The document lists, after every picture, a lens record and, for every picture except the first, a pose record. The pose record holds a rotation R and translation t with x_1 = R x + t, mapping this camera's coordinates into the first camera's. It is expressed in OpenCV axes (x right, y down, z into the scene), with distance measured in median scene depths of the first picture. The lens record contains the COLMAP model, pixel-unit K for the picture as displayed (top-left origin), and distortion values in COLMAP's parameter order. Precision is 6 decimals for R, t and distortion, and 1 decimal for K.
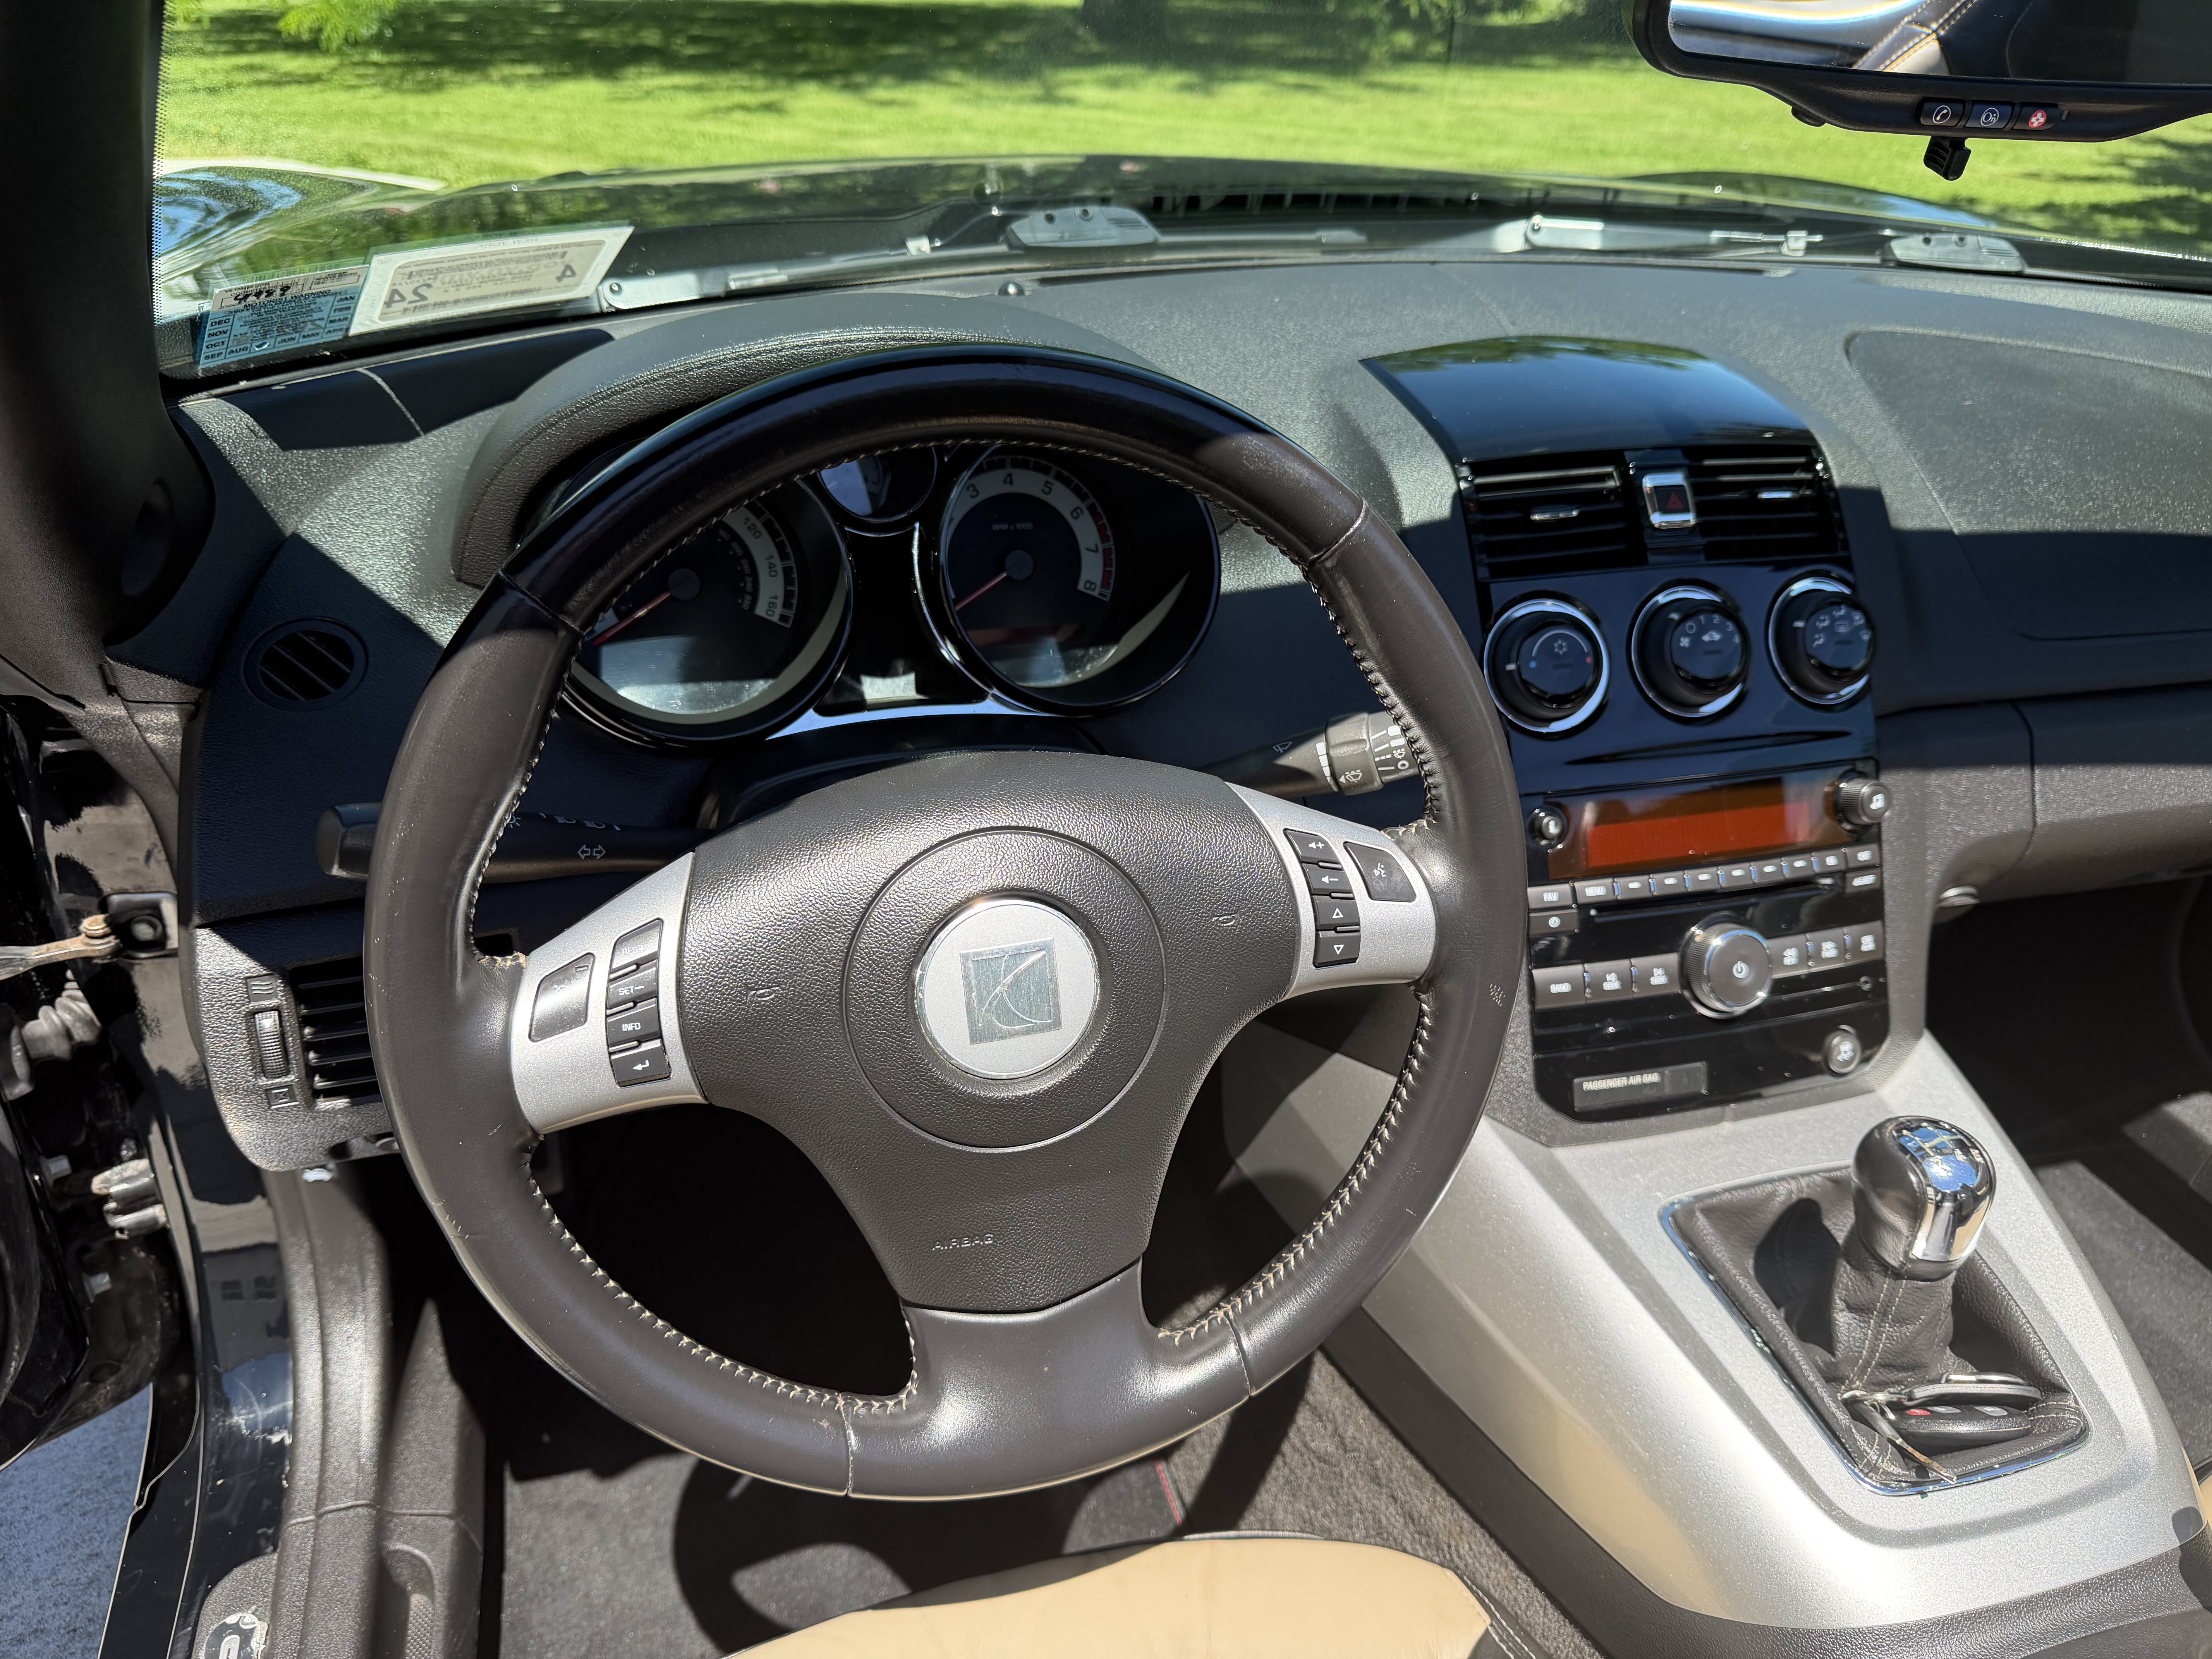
lens RADIAL K [[1591.8, 0, 1106.0], [0, 1591.8, 829.5], [0, 0, 1]] dist [-0.075600, 0.105730]
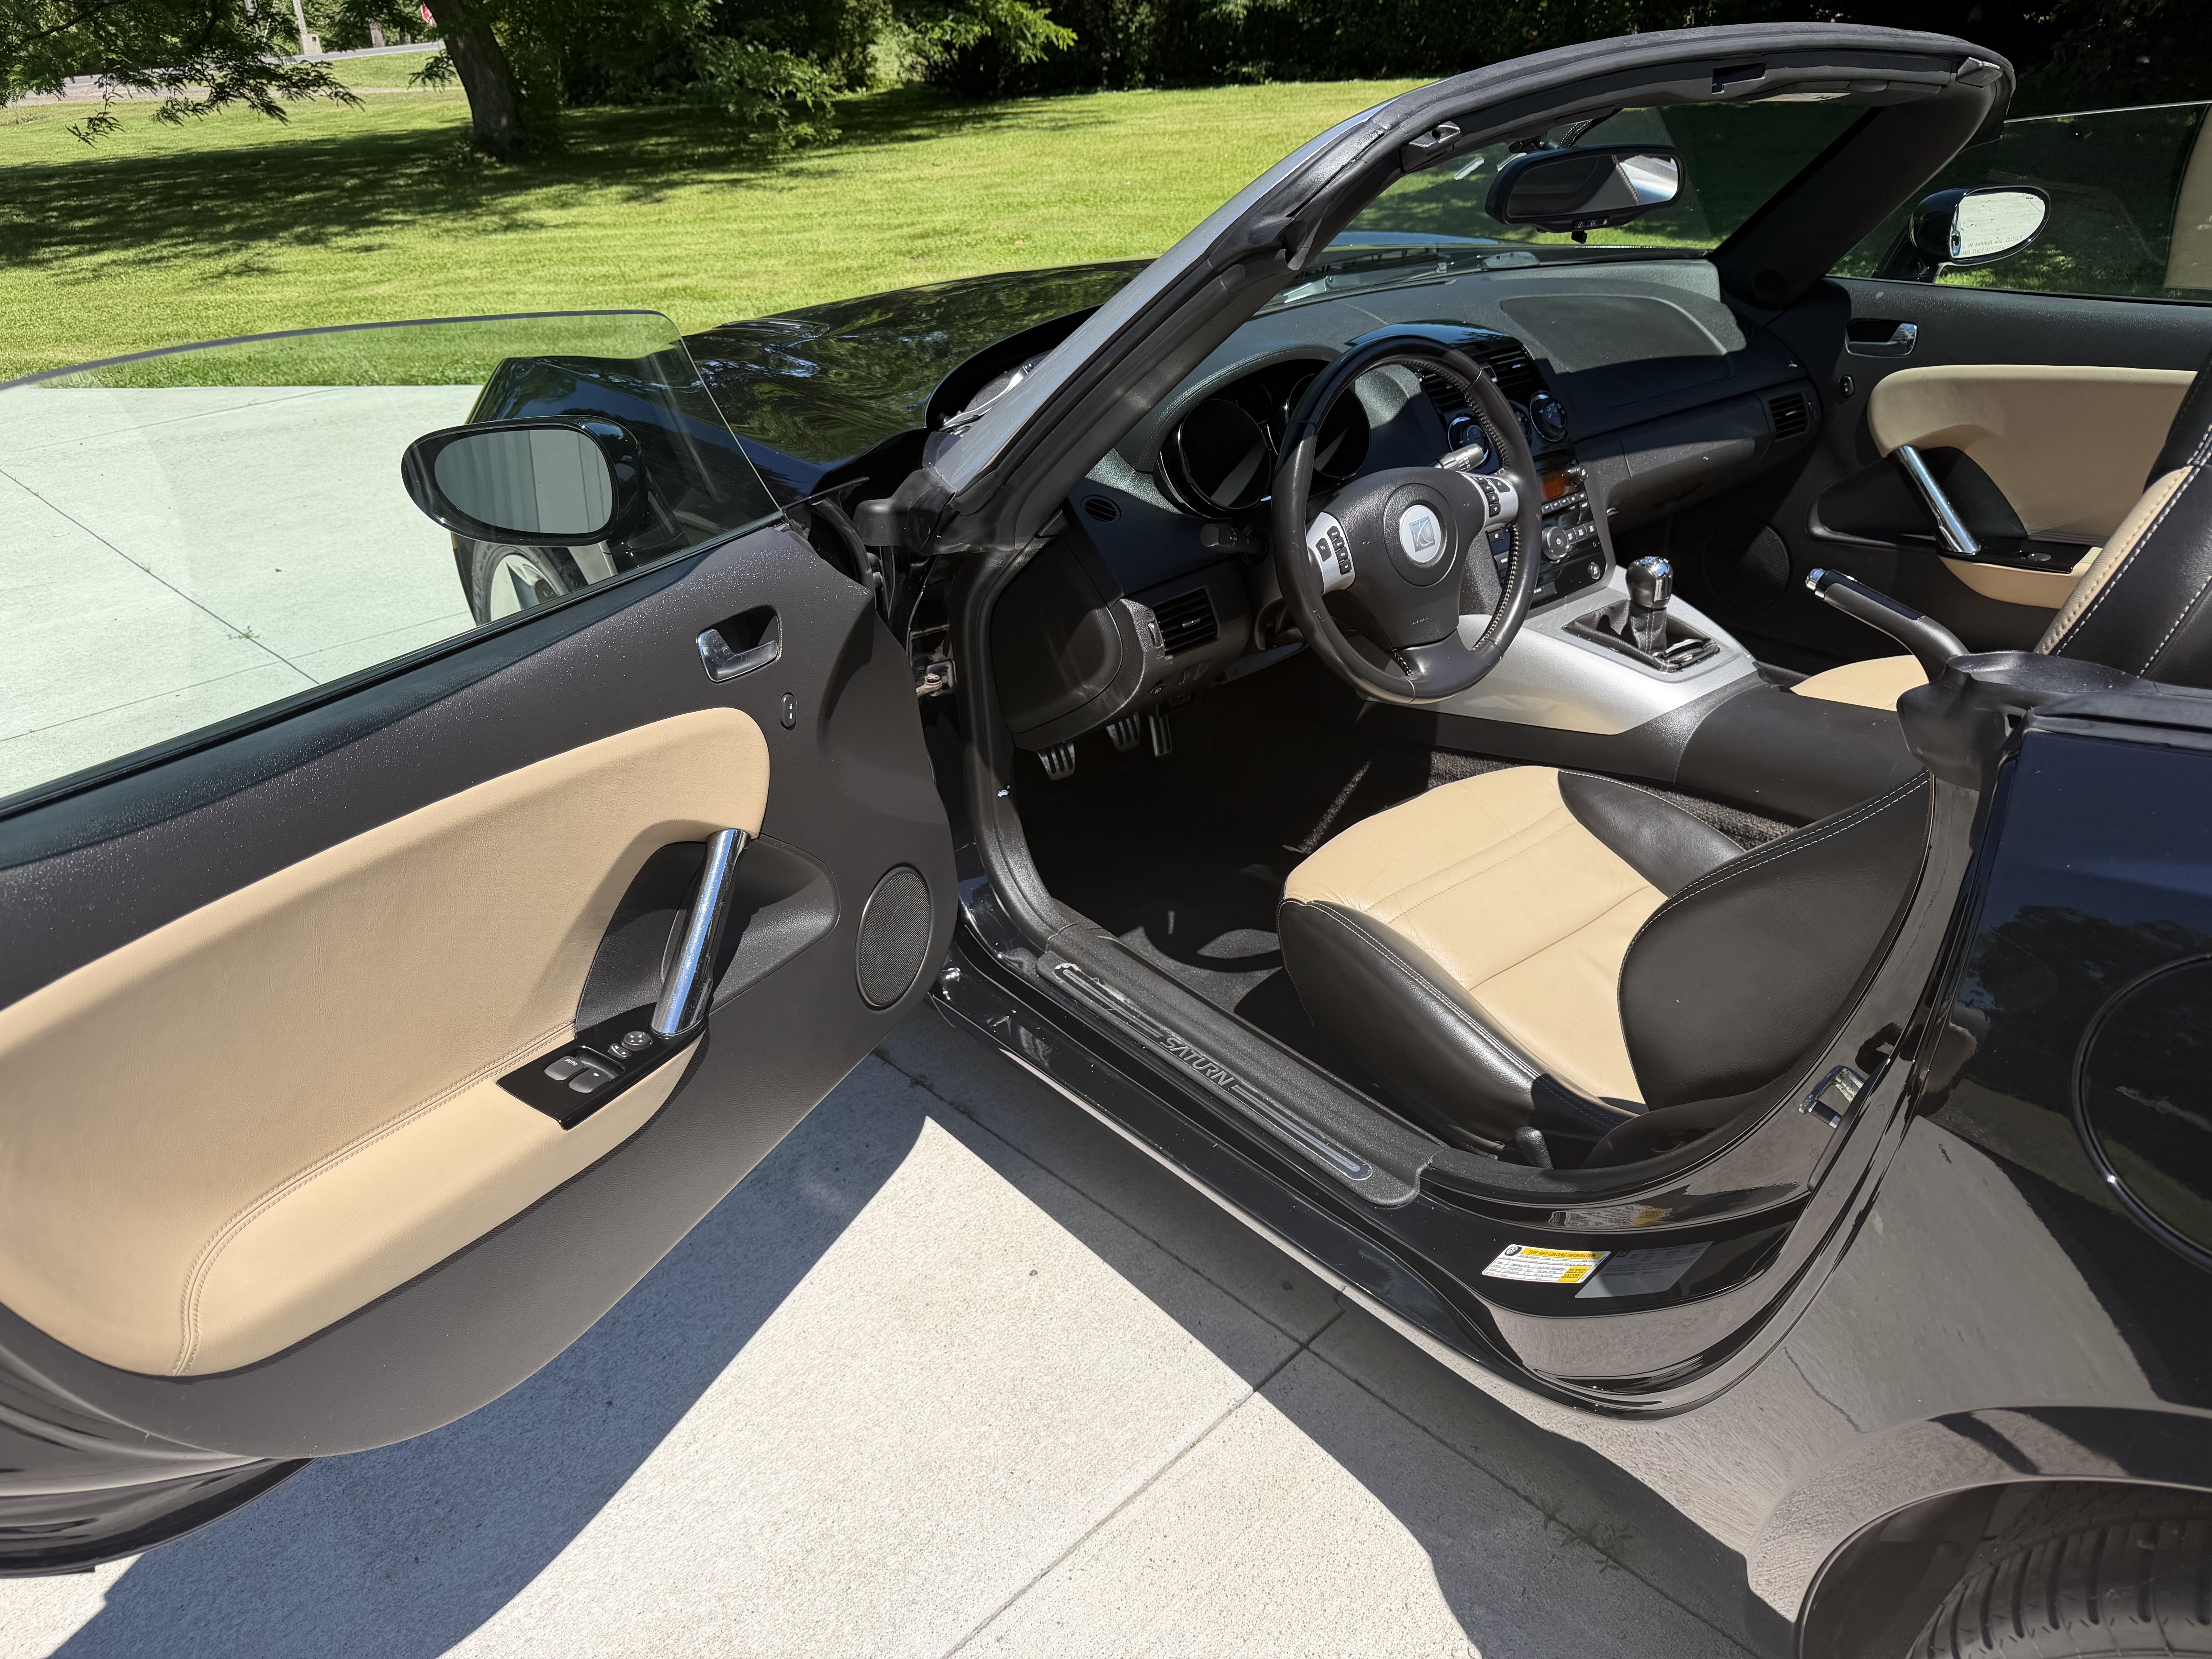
lens RADIAL K [[1529.3, 0, 1104.9], [0, 1529.3, 850.4], [0, 0, 1]] dist [-0.002516, -0.004282]
pose [[0.918761, -0.257752, 0.299070, -1.146441], [0.262186, 0.964669, 0.025943, 0.310047], [-0.295190, 0.054576, 0.953878, -1.138089]]
